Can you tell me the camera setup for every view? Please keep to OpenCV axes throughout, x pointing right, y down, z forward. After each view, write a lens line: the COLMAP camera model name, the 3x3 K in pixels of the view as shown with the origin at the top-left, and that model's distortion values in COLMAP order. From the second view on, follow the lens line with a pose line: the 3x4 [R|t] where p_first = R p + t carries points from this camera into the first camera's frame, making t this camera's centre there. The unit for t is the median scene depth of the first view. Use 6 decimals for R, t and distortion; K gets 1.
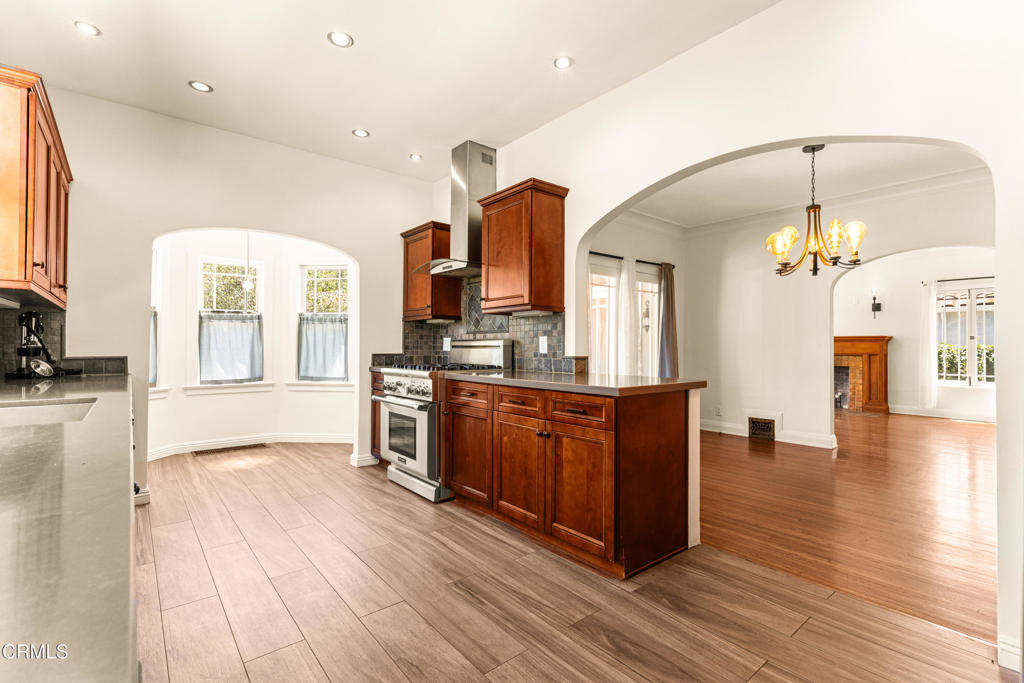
lens RADIAL K [[464.7, 0, 511.0], [0, 464.7, 342.8], [0, 0, 1]] dist [-0.000616, 0.000534]
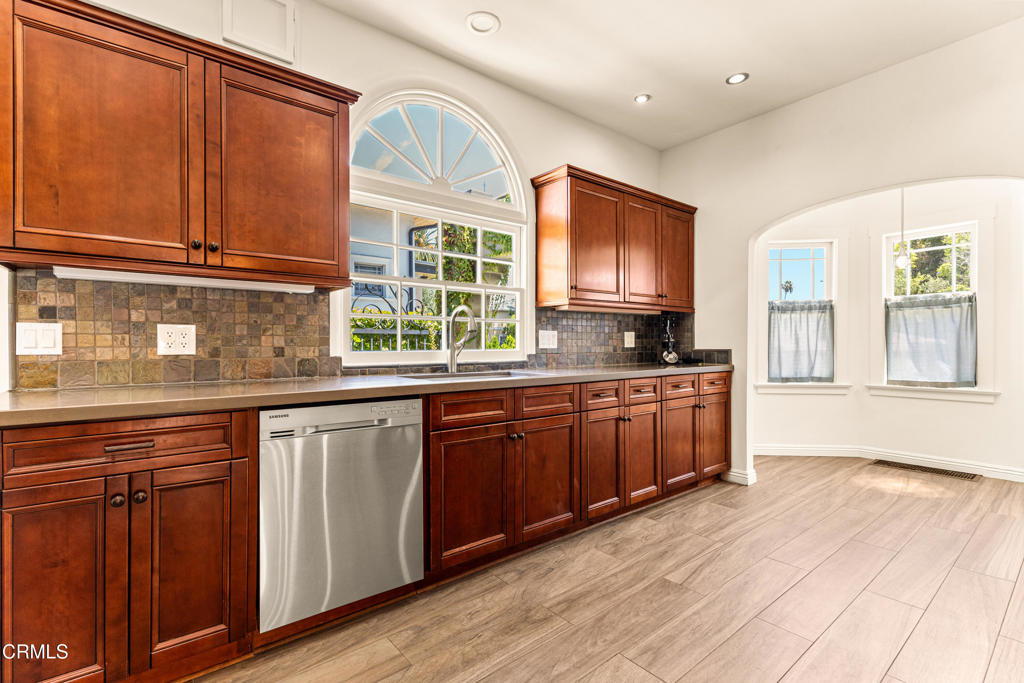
lens RADIAL K [[464.7, 0, 511.0], [0, 464.7, 342.8], [0, 0, 1]] dist [-0.000616, 0.000534]
pose [[-0.013118, -0.008461, -0.999878, 0.170917], [0.013398, 0.999873, -0.008637, 0.008892], [0.999824, -0.013509, -0.013003, 0.263045]]
